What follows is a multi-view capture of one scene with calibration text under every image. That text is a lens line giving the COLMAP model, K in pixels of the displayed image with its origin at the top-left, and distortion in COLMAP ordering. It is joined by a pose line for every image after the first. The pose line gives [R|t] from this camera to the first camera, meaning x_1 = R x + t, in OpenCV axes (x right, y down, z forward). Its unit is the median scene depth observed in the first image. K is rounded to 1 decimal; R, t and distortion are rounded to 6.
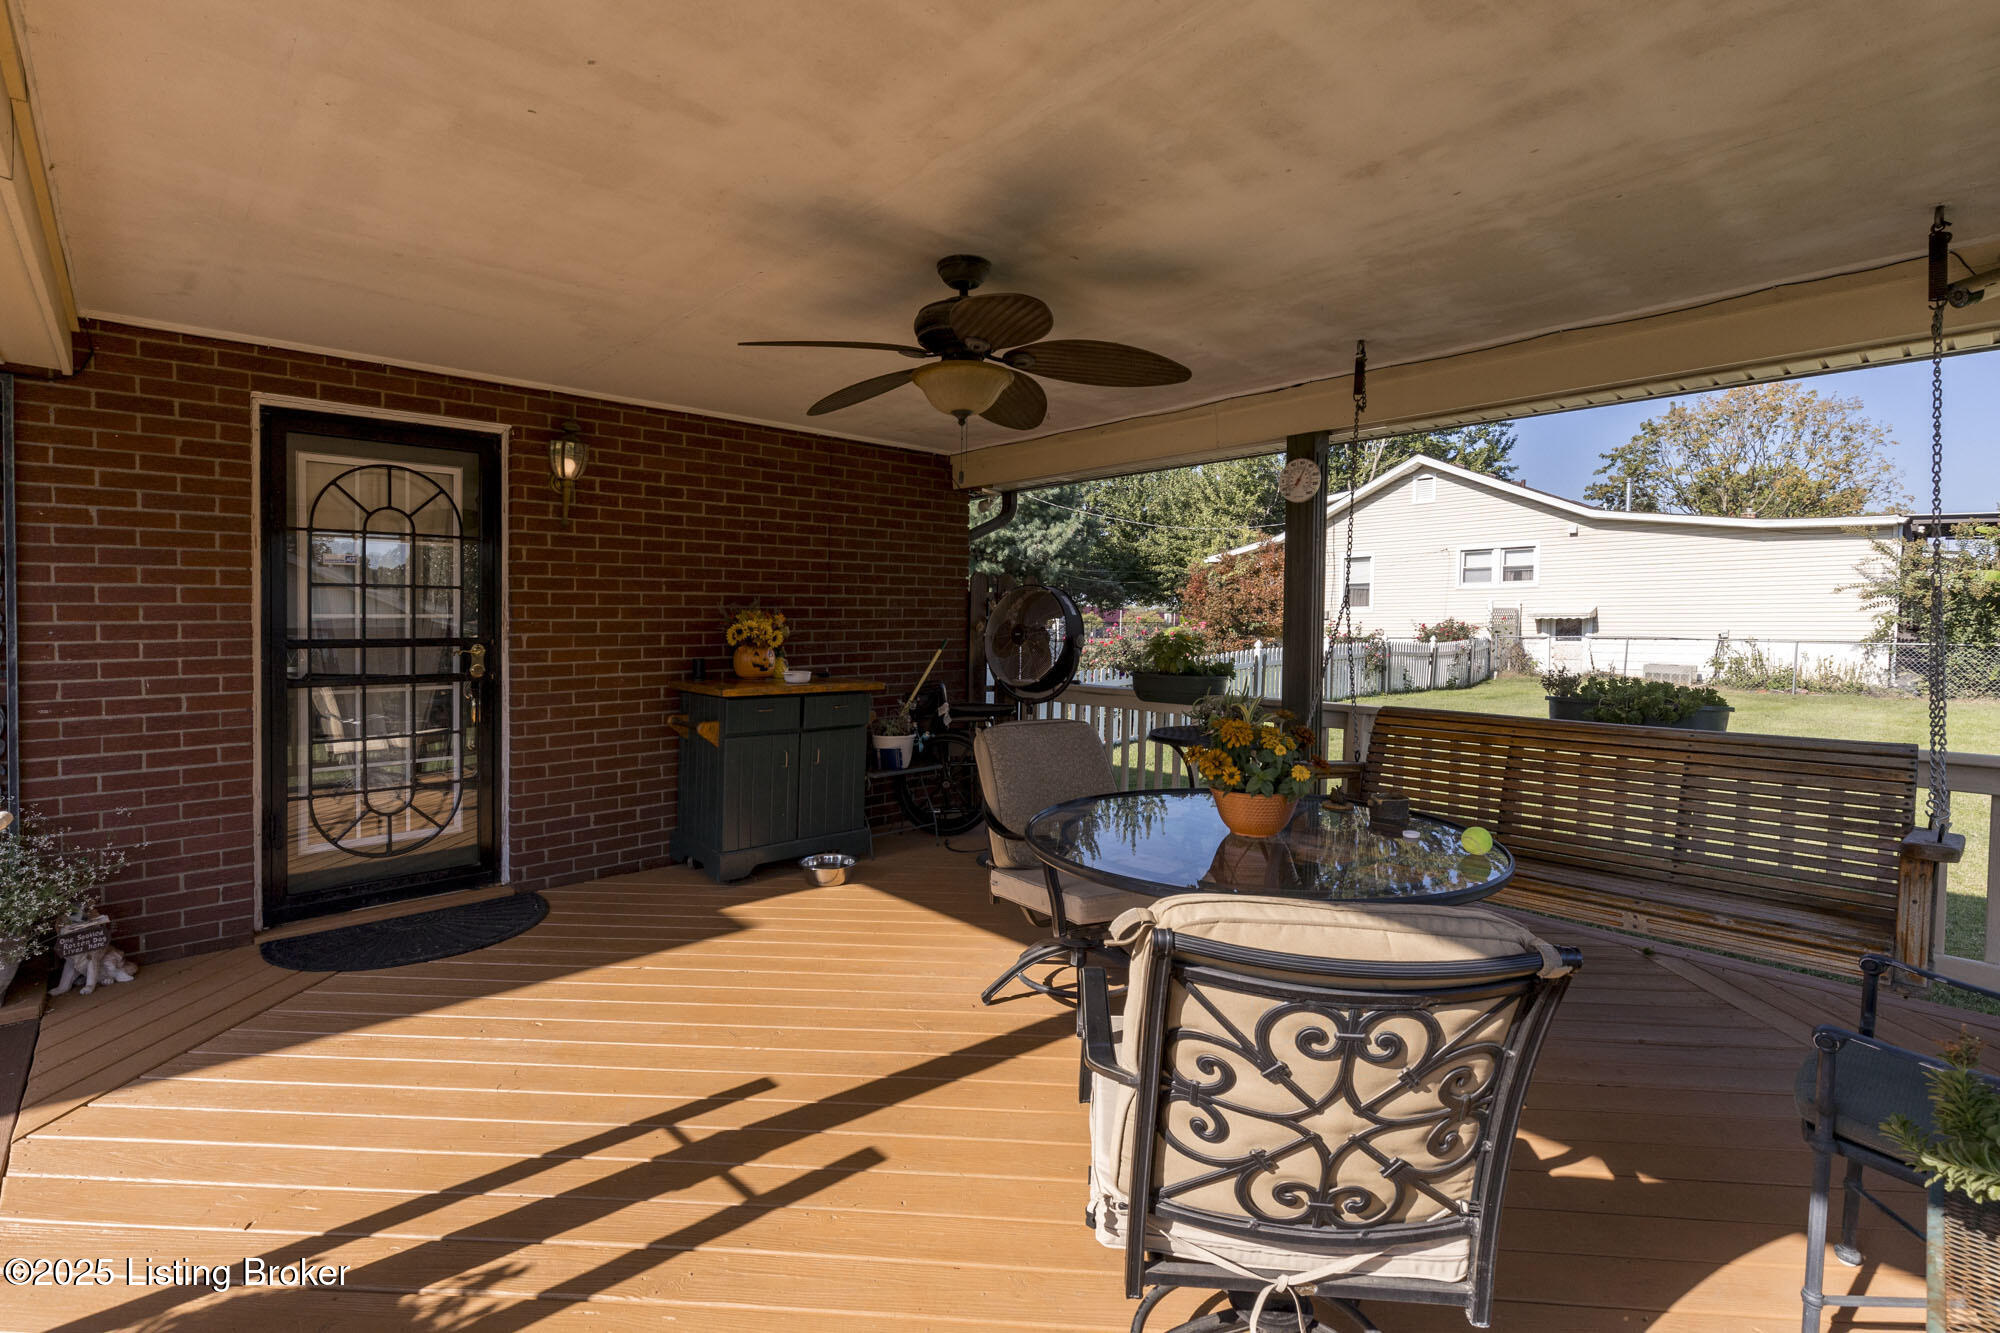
lens RADIAL K [[907.1, 0, 983.4], [0, 907.1, 626.6], [0, 0, 1]] dist [0.000397, 0.001456]
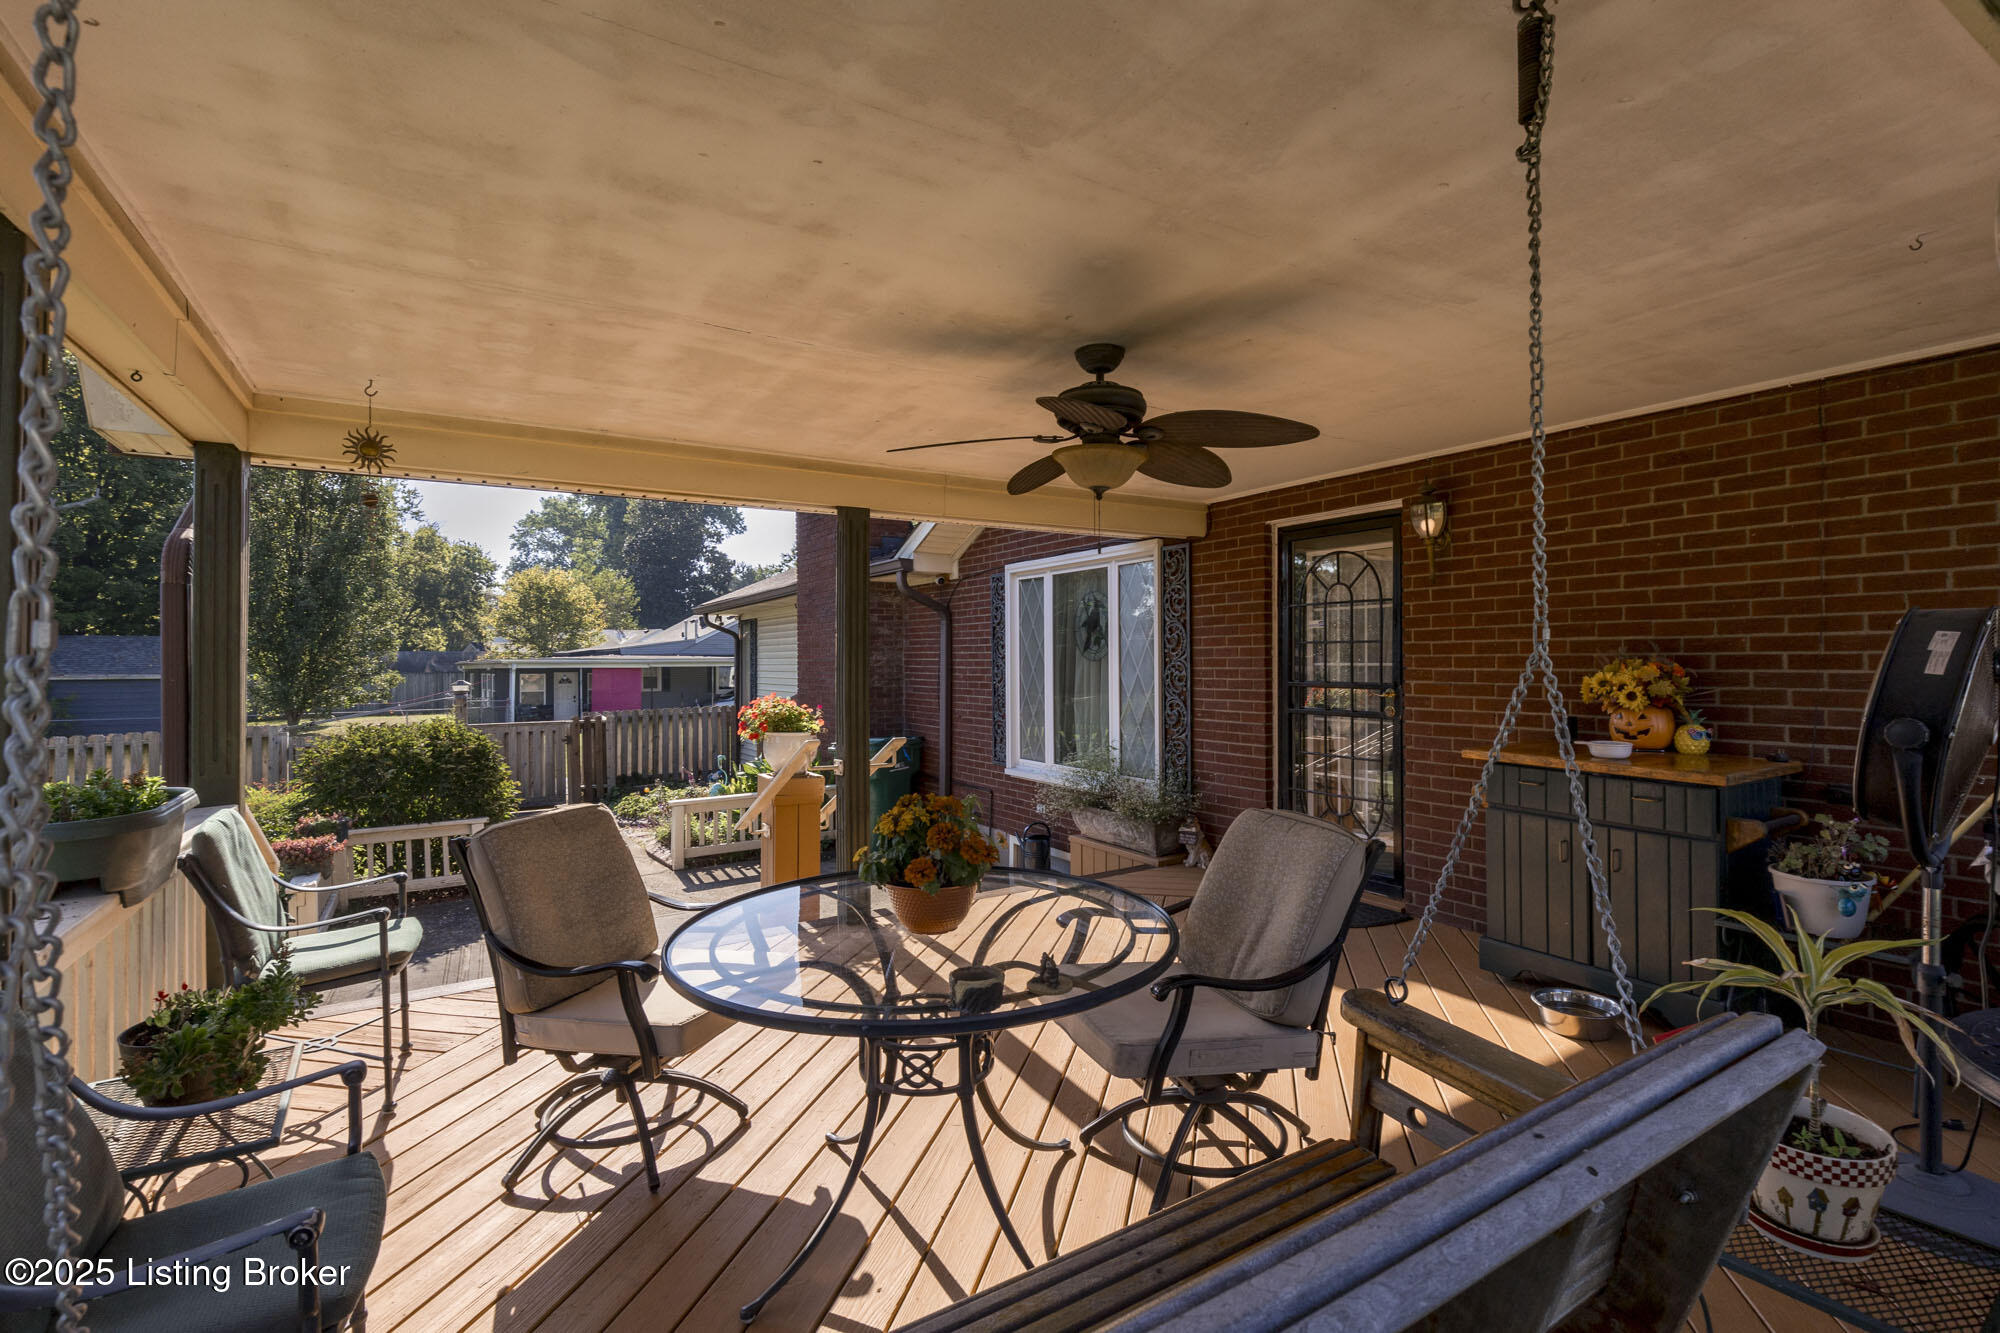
lens RADIAL K [[907.1, 0, 1011.6], [0, 907.1, 658.9], [0, 0, 1]] dist [0.000397, 0.001456]
pose [[-0.171809, 0.004931, -0.985118, 0.917474], [0.002549, 0.999986, 0.004561, -0.034269], [0.985127, -0.001727, -0.171819, 0.937014]]
